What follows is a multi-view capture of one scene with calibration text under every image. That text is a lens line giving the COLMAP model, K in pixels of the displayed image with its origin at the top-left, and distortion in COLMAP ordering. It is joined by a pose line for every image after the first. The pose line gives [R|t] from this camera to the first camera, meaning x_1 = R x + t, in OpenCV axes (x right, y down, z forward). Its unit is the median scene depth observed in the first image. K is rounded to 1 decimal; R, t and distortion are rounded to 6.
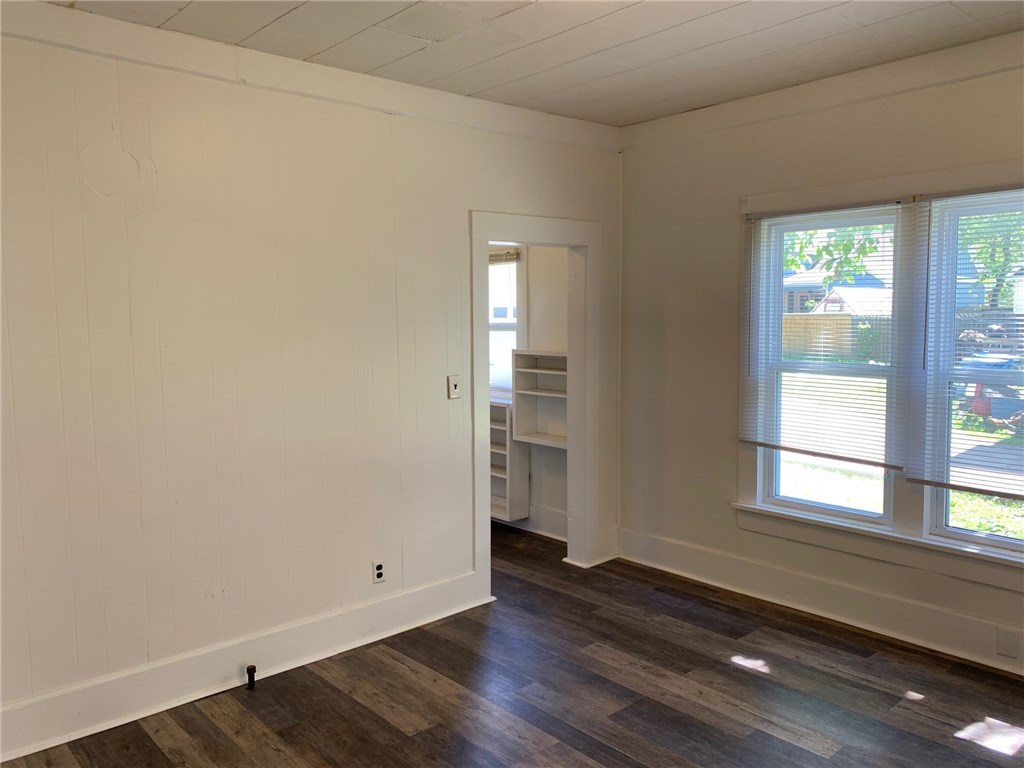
lens RADIAL K [[793.8, 0, 507.7], [0, 793.8, 380.1], [0, 0, 1]] dist [0.001498, -0.007047]
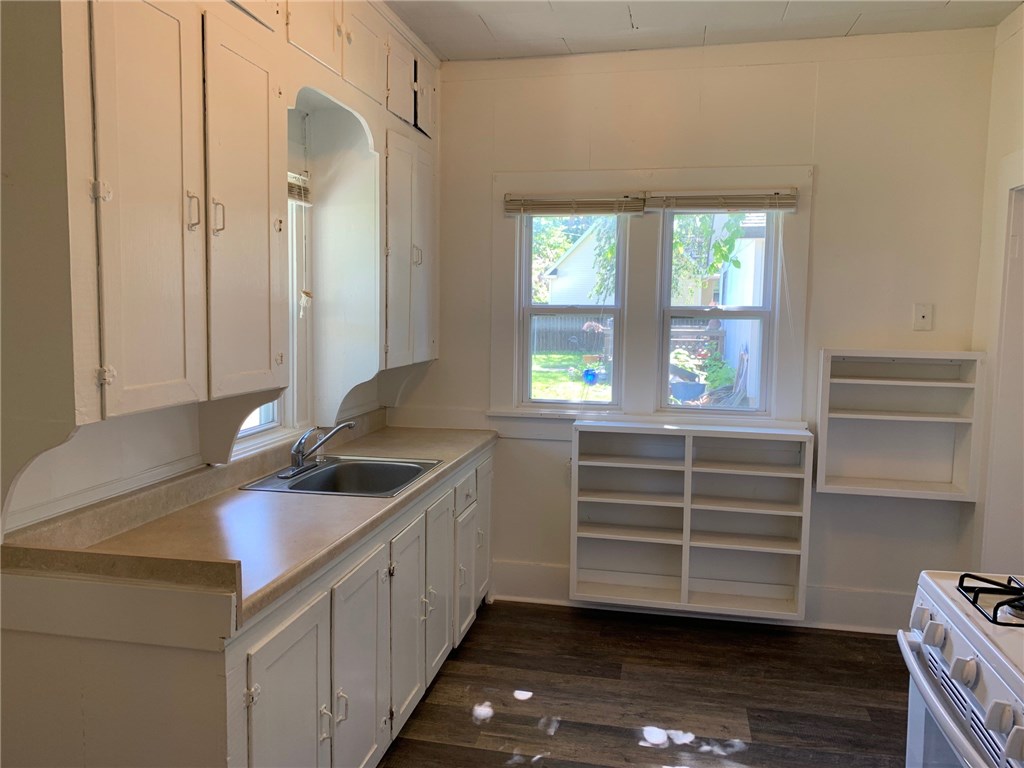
lens RADIAL K [[793.8, 0, 507.7], [0, 793.8, 380.1], [0, 0, 1]] dist [0.001498, -0.007047]
pose [[0.802641, -0.042855, 0.594921, -0.545108], [0.036890, 0.999073, 0.022198, -0.035587], [-0.595321, 0.004129, 0.803477, 0.622361]]
